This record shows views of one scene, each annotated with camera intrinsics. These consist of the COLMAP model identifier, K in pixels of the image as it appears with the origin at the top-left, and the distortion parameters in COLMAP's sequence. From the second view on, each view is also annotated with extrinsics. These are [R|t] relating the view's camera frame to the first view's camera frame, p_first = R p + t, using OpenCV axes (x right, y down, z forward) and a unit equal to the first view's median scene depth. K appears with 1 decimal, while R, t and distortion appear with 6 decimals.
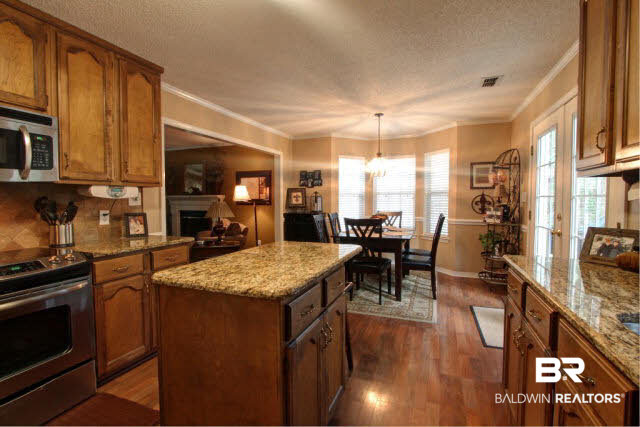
lens RADIAL K [[307.9, 0, 320.0], [0, 307.9, 213.5], [0, 0, 1]] dist [0.000283, 0.000102]
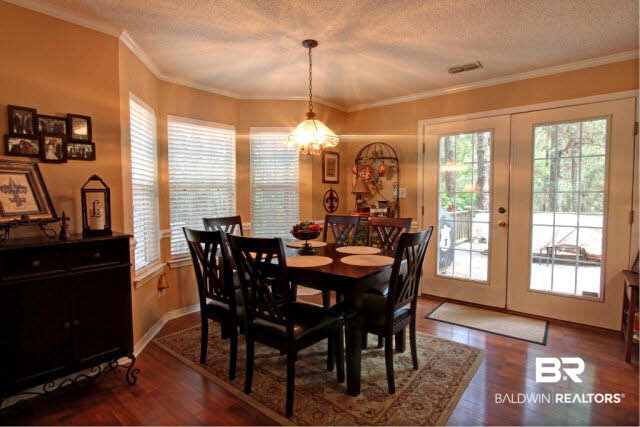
lens RADIAL K [[334.8, 0, 320.0], [0, 334.8, 213.5], [0, 0, 1]] dist [-0.000160, 0.000086]
pose [[0.300080, -0.054272, 0.952369, -0.369553], [0.047889, 0.997978, 0.041781, -0.036734], [-0.952711, 0.033070, 0.302073, 0.755127]]
